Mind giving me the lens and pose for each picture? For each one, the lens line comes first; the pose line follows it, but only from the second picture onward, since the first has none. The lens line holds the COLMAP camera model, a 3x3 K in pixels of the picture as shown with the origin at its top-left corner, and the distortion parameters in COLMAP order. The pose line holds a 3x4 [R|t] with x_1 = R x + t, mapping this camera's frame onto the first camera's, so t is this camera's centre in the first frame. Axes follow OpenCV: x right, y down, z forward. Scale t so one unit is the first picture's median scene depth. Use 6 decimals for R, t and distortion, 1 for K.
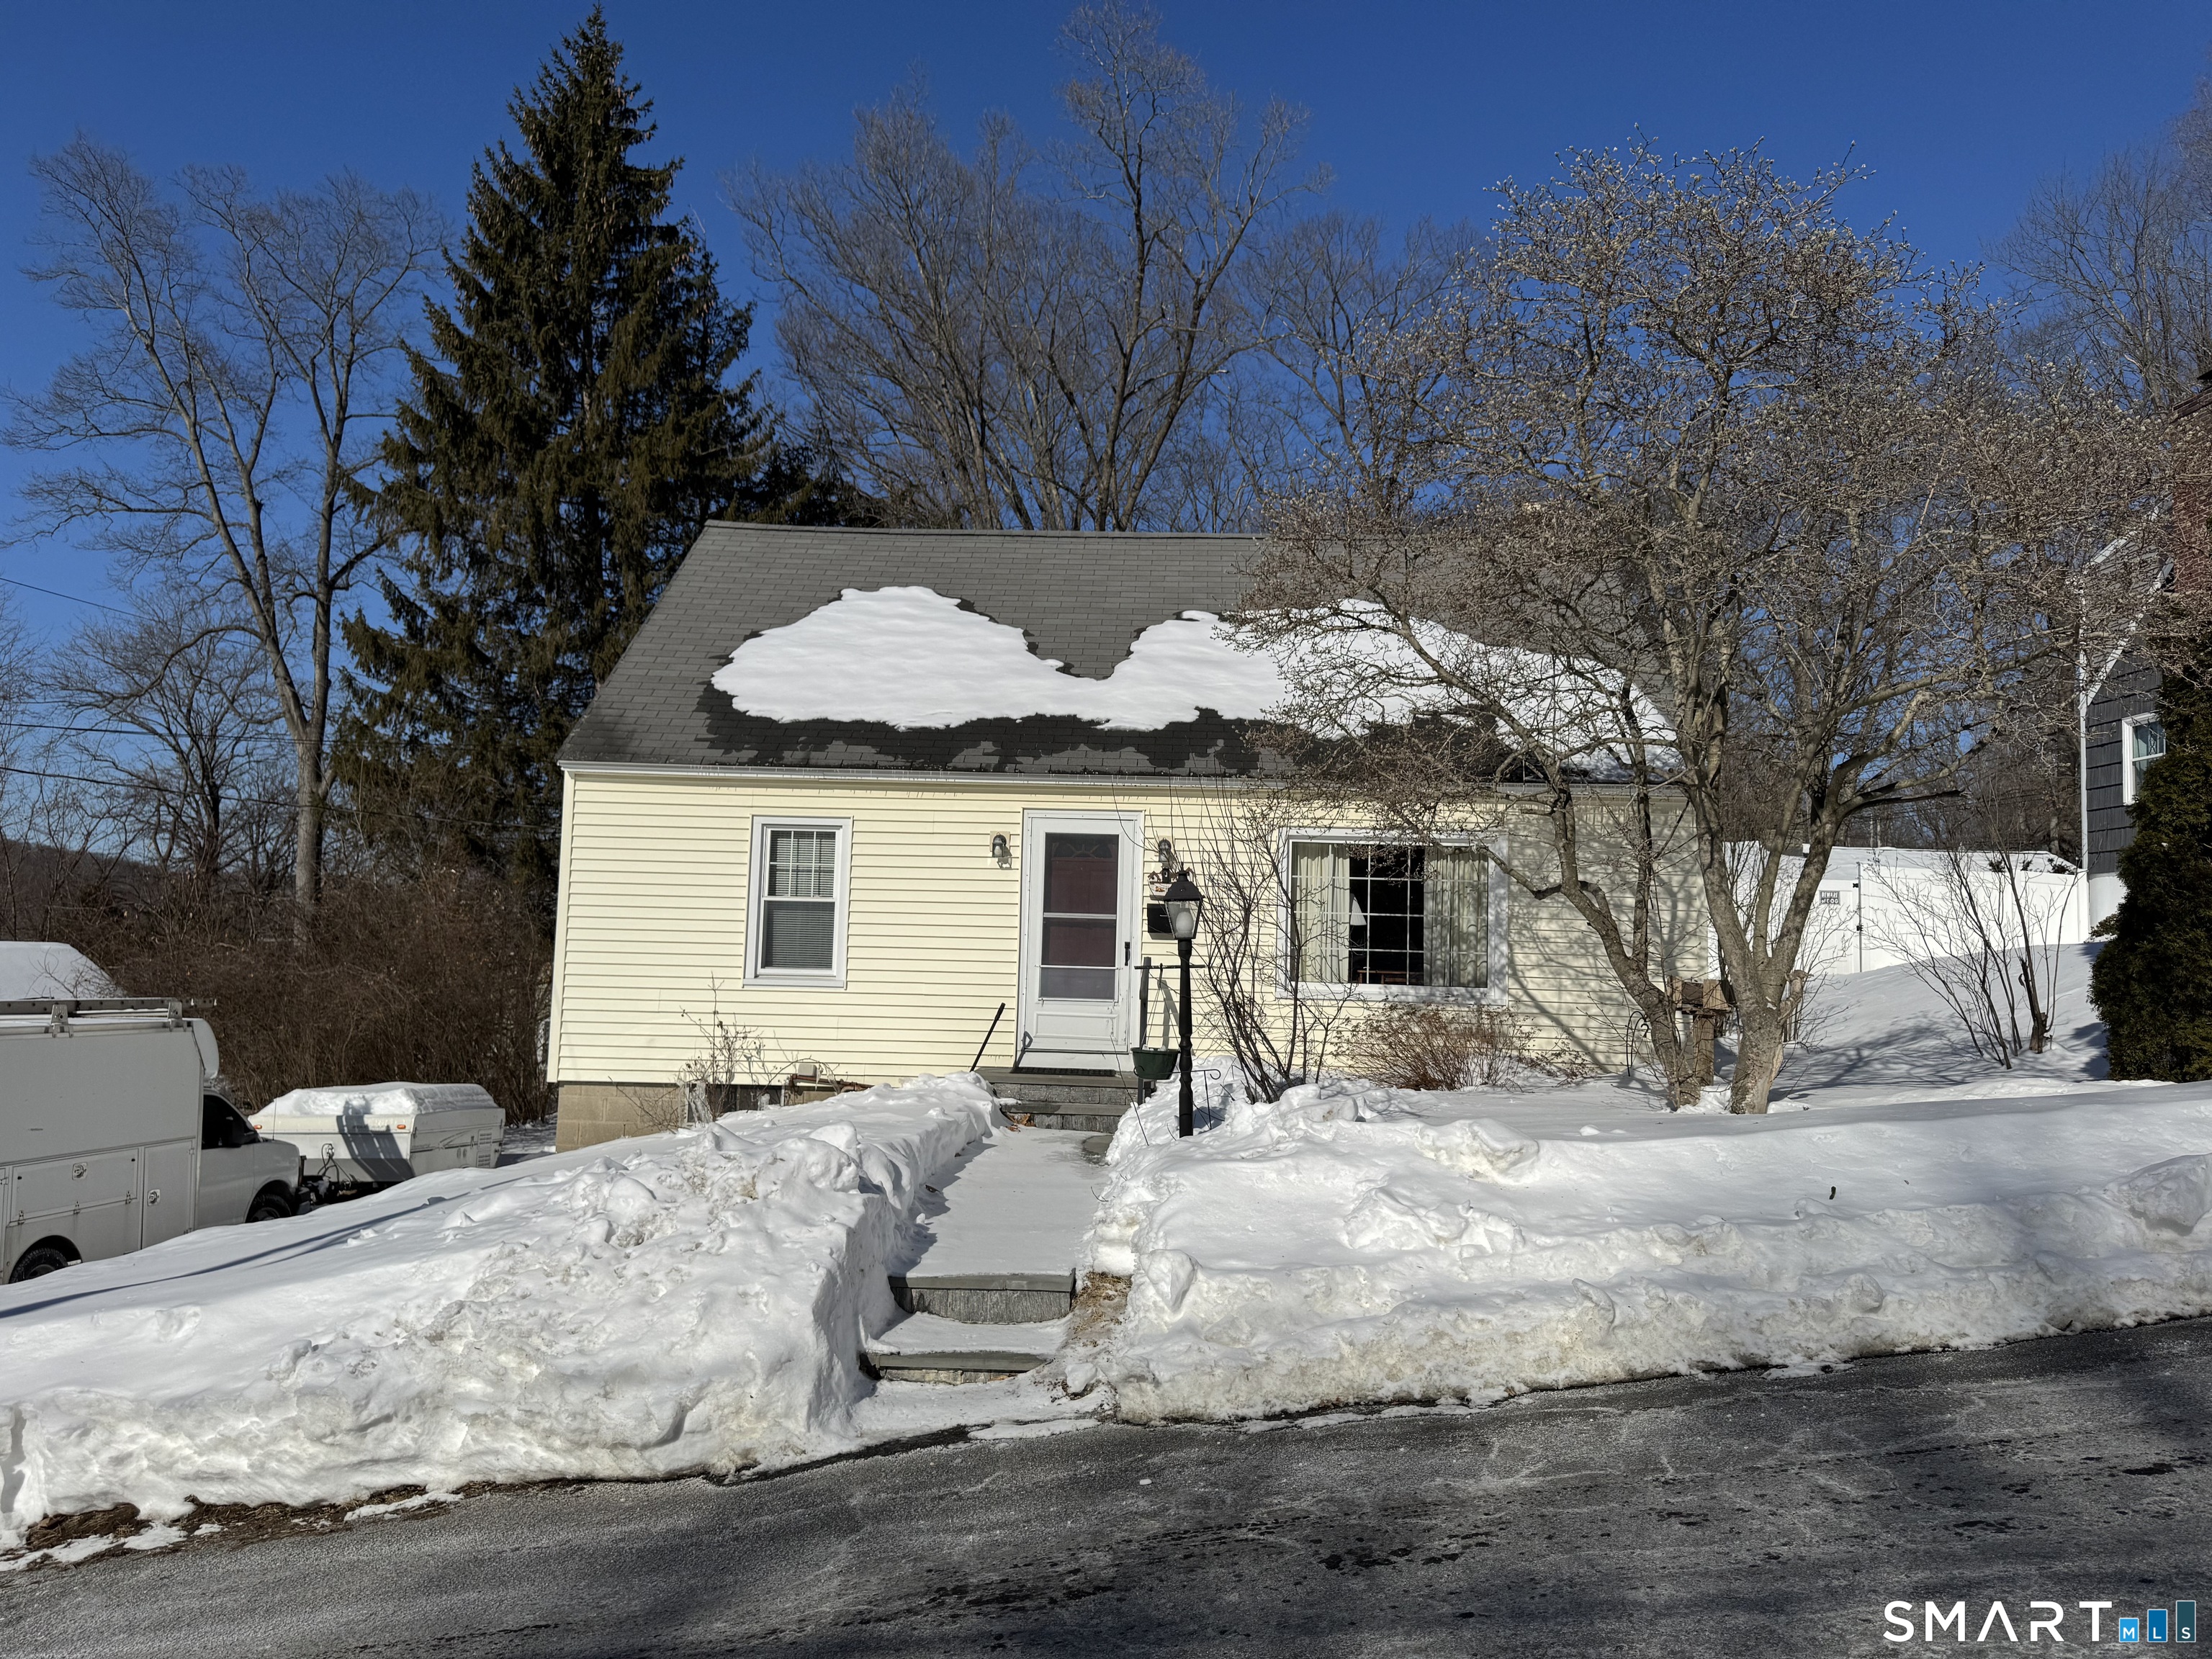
lens RADIAL K [[1551.6, 0, 1106.7], [0, 1551.6, 827.4], [0, 0, 1]] dist [0.008576, -0.026828]
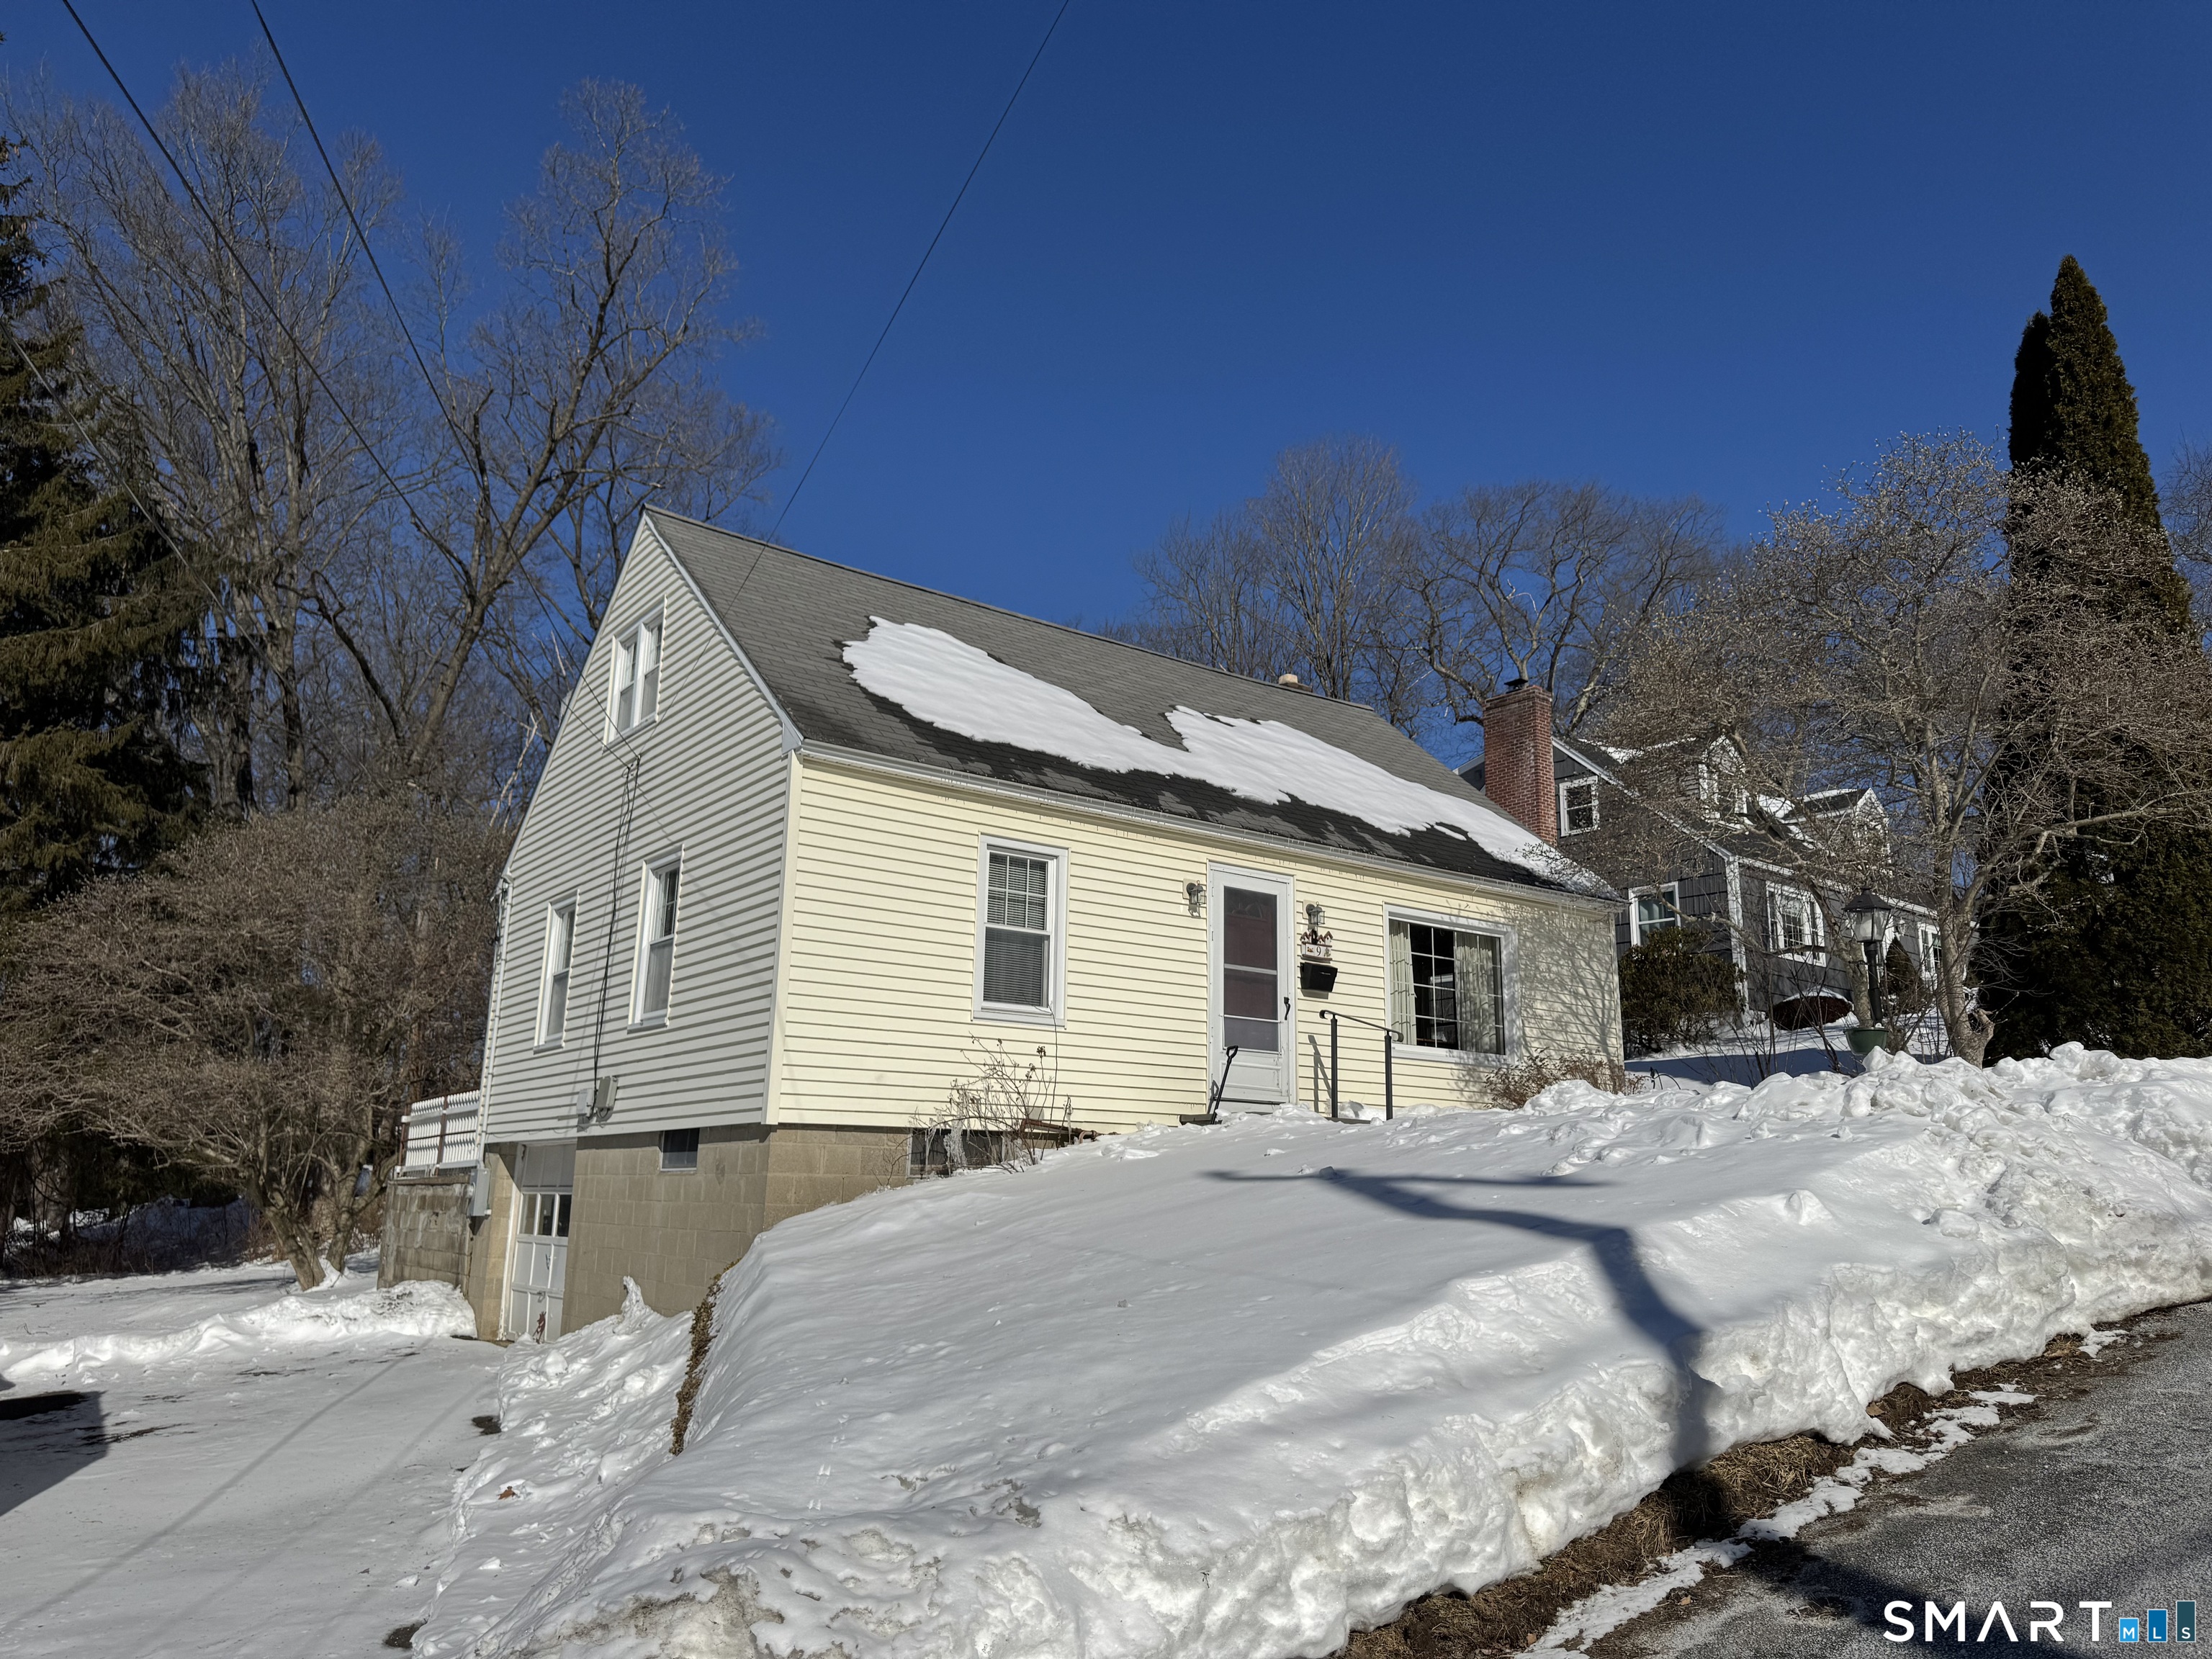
lens RADIAL K [[1552.7, 0, 1109.8], [0, 1552.7, 832.4], [0, 0, 1]] dist [0.005752, -0.022825]
pose [[0.790804, 0.127994, 0.598537, -0.724085], [-0.051556, 0.988345, -0.143235, 0.120252], [-0.609894, 0.082412, 0.788186, 0.237689]]
